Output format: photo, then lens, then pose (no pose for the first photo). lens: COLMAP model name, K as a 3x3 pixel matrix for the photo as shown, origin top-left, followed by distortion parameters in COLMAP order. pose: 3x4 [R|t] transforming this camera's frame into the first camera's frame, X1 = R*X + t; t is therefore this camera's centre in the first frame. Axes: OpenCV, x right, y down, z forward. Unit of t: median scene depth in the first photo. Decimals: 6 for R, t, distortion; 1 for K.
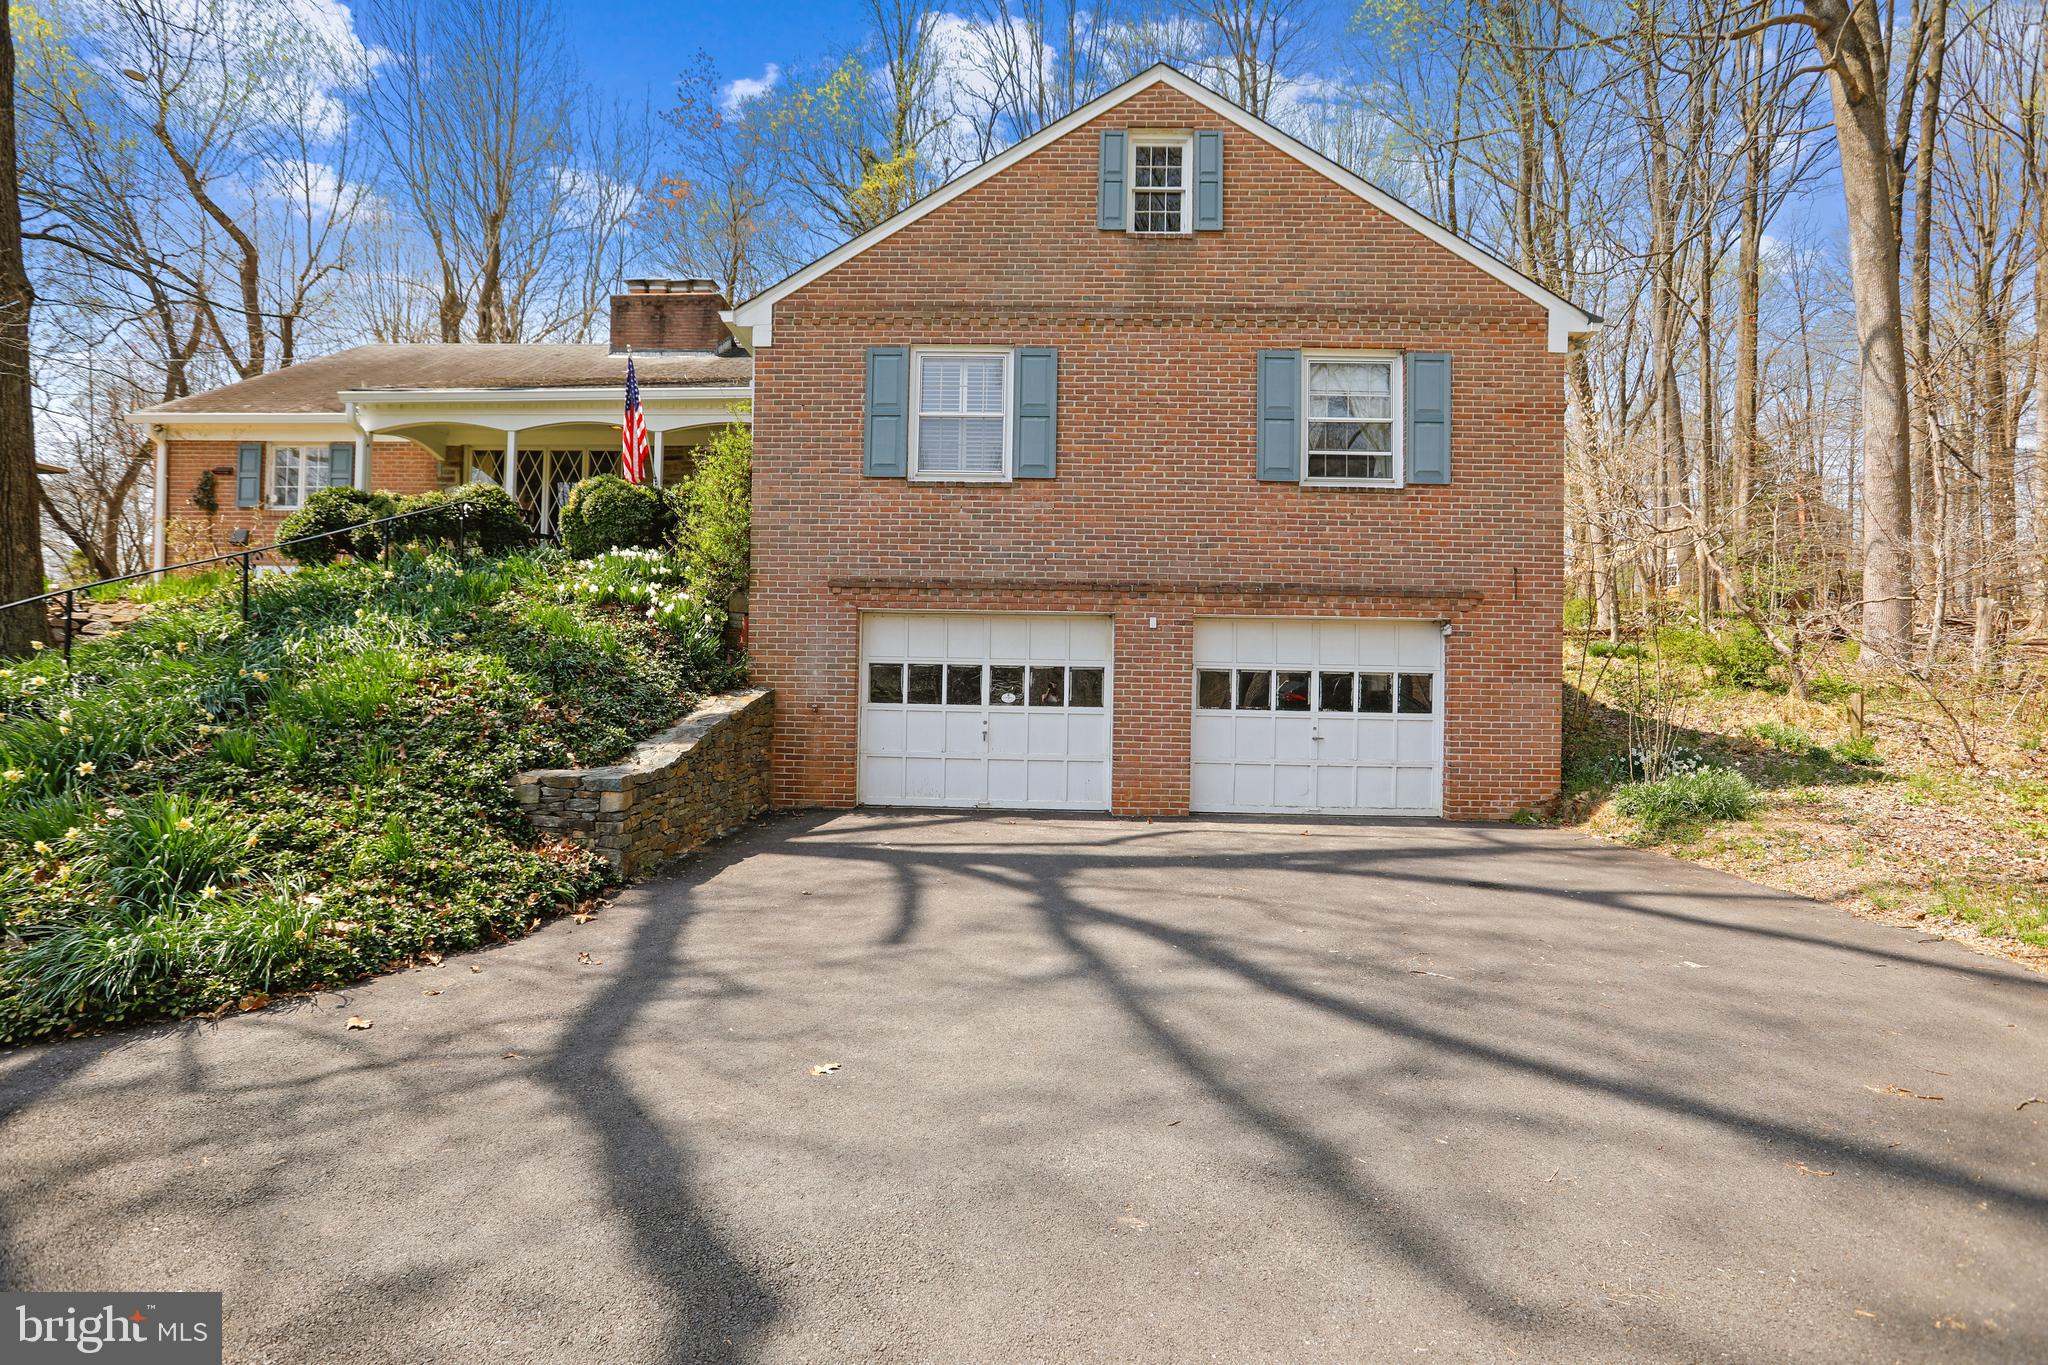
lens RADIAL K [[921.2, 0, 1101.6], [0, 921.2, 732.5], [0, 0, 1]] dist [-0.044414, 0.047283]
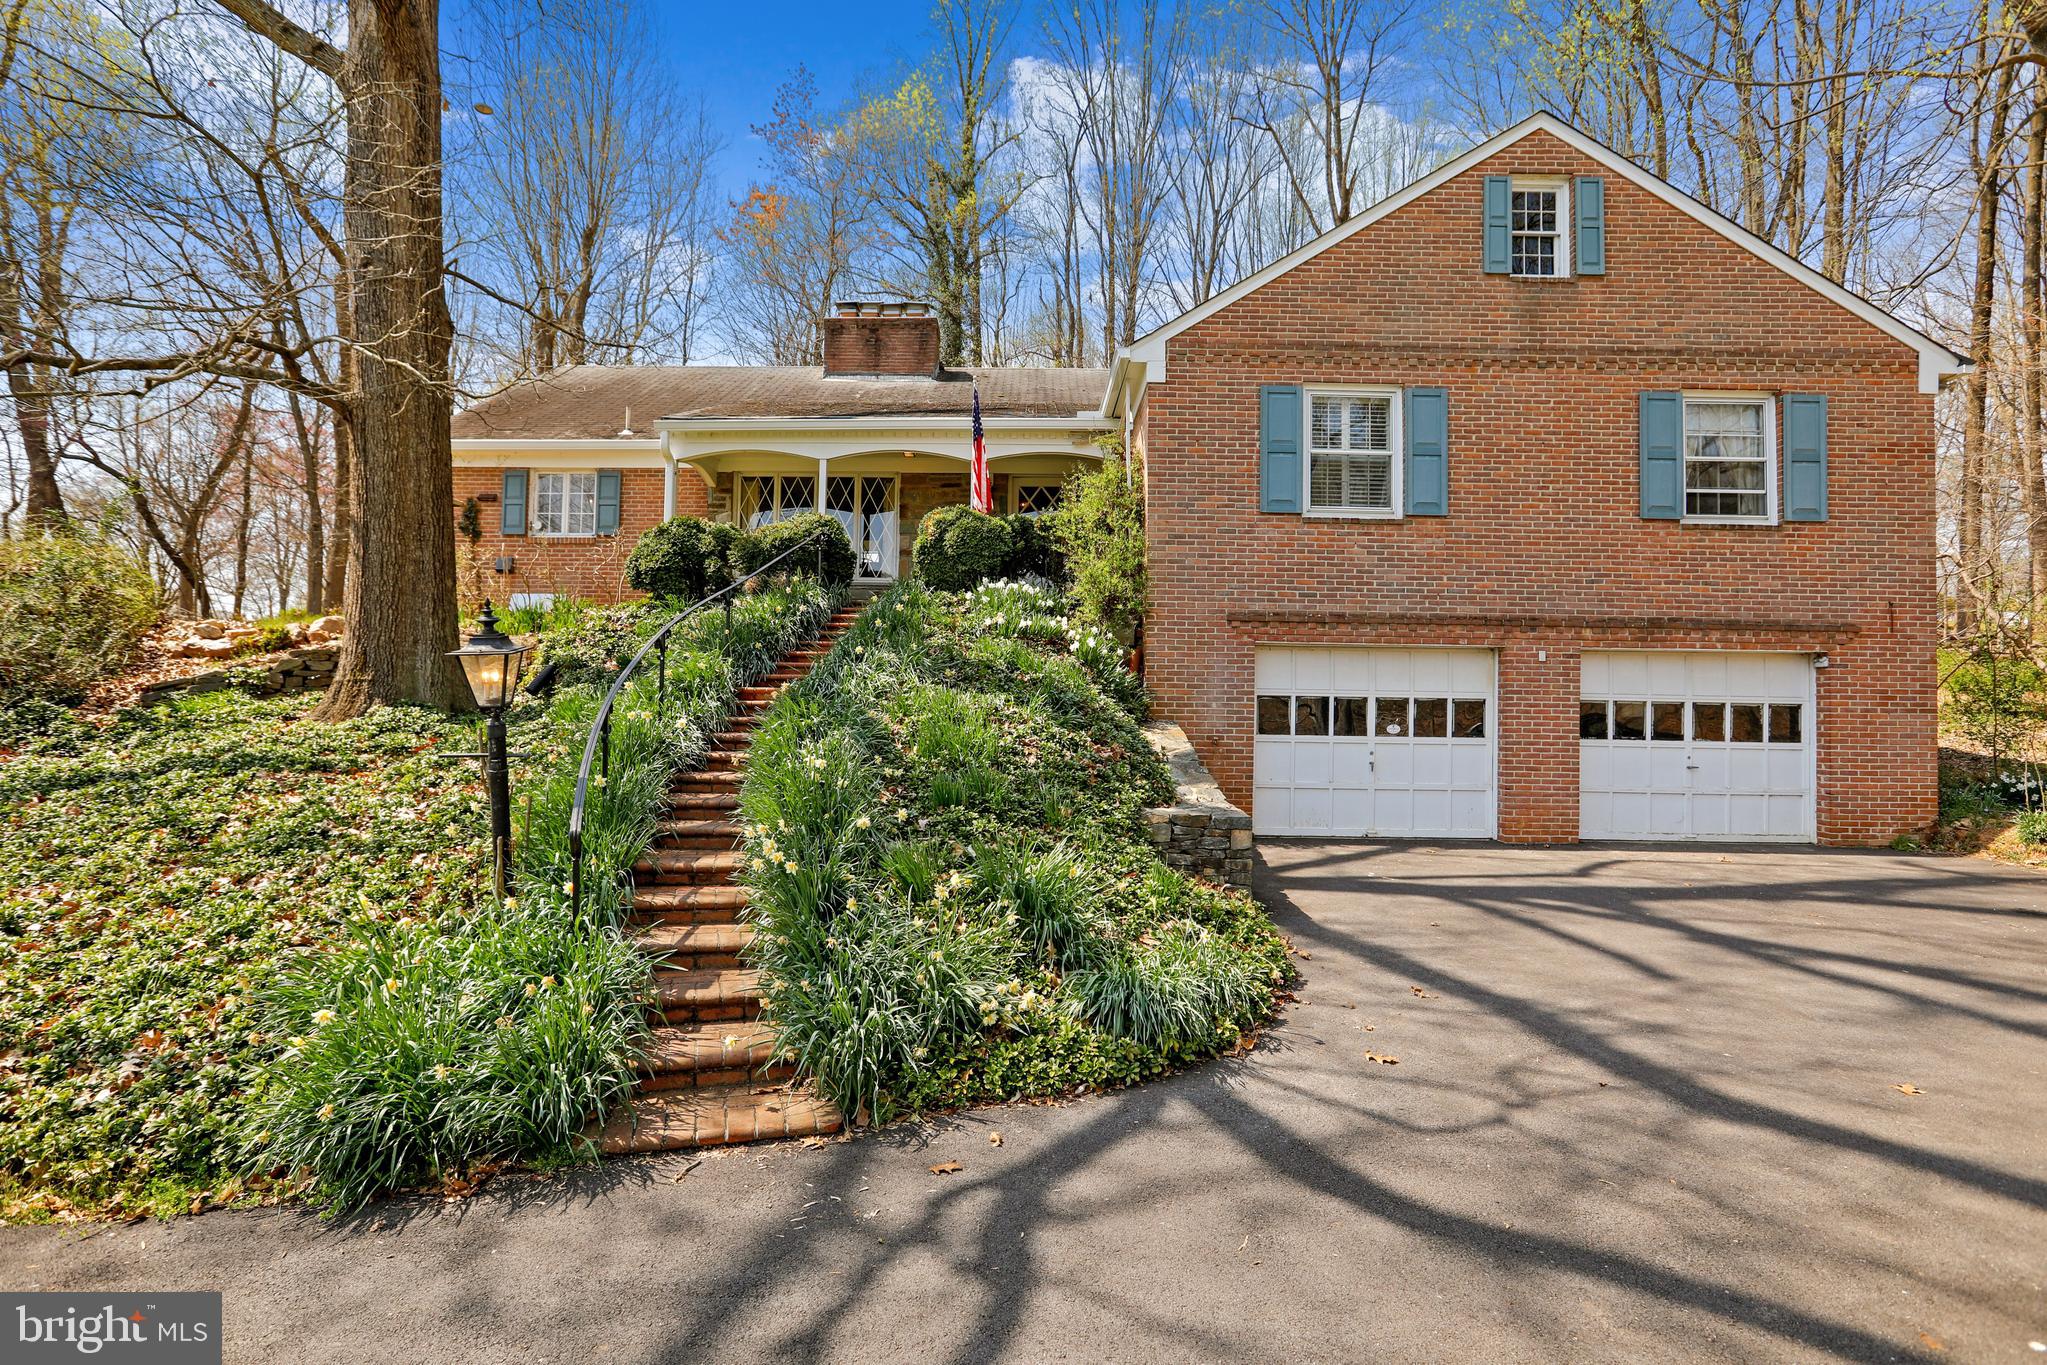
lens RADIAL K [[935.2, 0, 1023.5], [0, 935.2, 729.3], [0, 0, 1]] dist [0.001203, 0.008803]
pose [[0.999250, -0.003046, 0.038593, -0.562432], [0.003799, 0.999804, -0.019450, -0.018974], [-0.038526, 0.019582, 0.999066, -0.023460]]
